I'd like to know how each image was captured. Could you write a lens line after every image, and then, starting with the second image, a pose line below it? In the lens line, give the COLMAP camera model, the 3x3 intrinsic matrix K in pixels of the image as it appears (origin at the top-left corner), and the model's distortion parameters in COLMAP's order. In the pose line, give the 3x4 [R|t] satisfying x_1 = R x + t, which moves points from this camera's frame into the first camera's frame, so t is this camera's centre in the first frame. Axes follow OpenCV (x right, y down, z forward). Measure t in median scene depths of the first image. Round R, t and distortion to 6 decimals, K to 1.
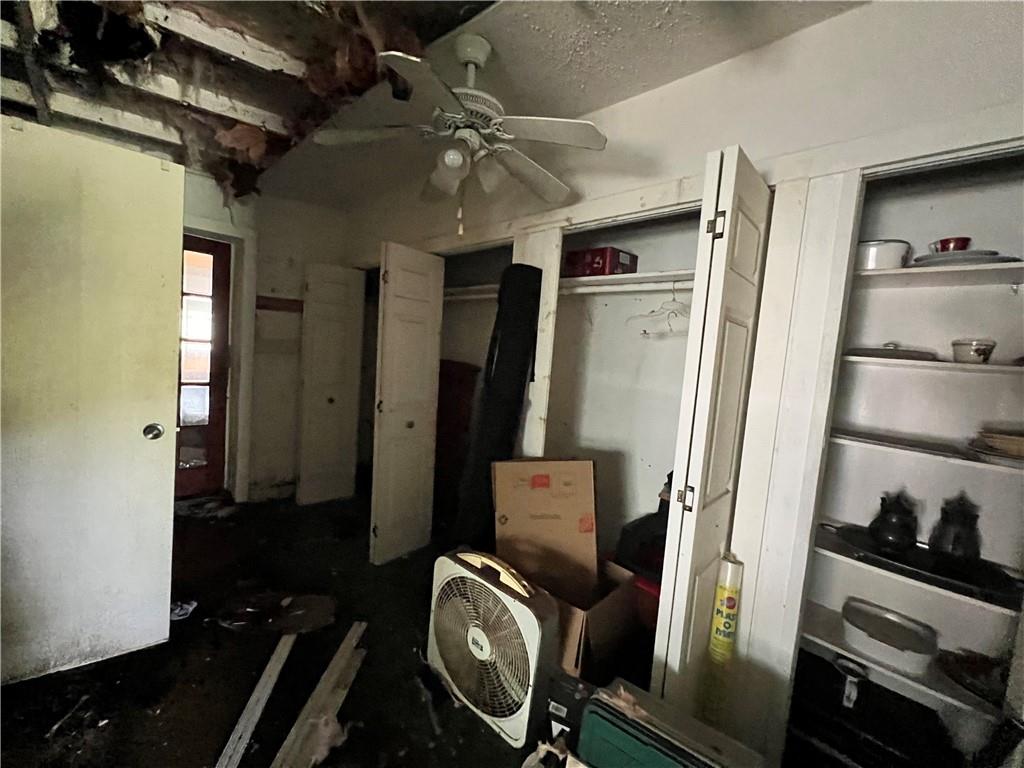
lens RADIAL K [[411.3, 0, 512.0], [0, 411.3, 384.0], [0, 0, 1]] dist [0.000745, -0.000056]
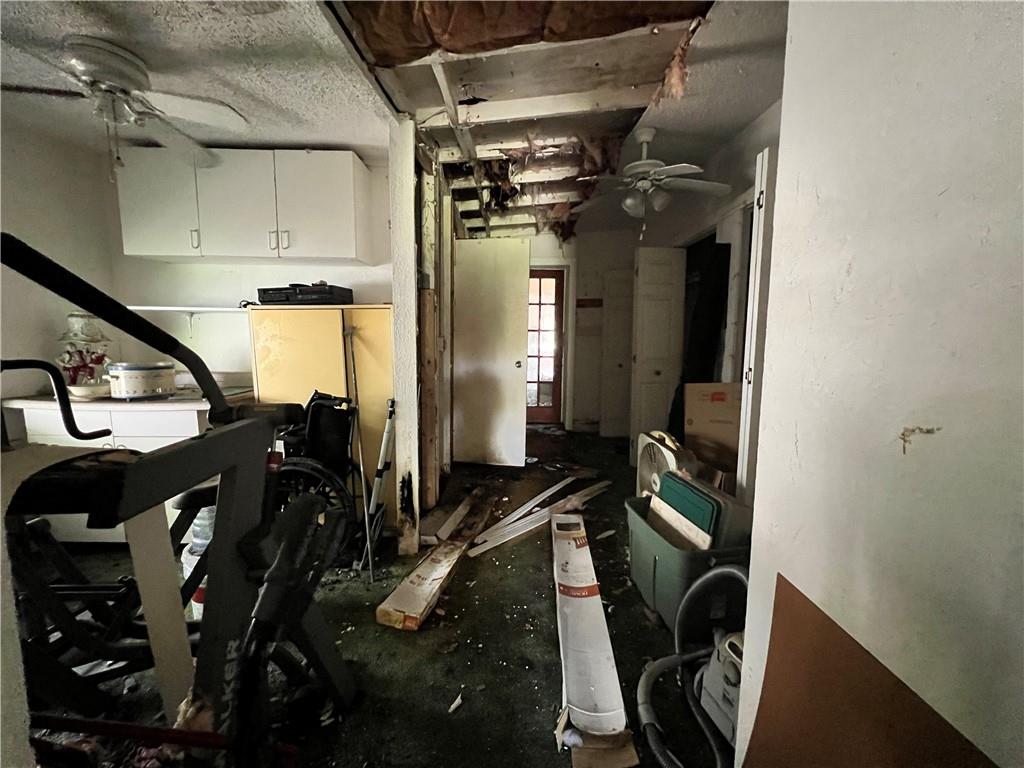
lens RADIAL K [[411.3, 0, 512.0], [0, 411.3, 384.0], [0, 0, 1]] dist [0.000745, -0.000056]
pose [[0.697584, 0.002231, -0.716500, 0.552159], [-0.006918, 0.999970, -0.003621, 0.192408], [0.716470, 0.007482, 0.697578, -0.451719]]
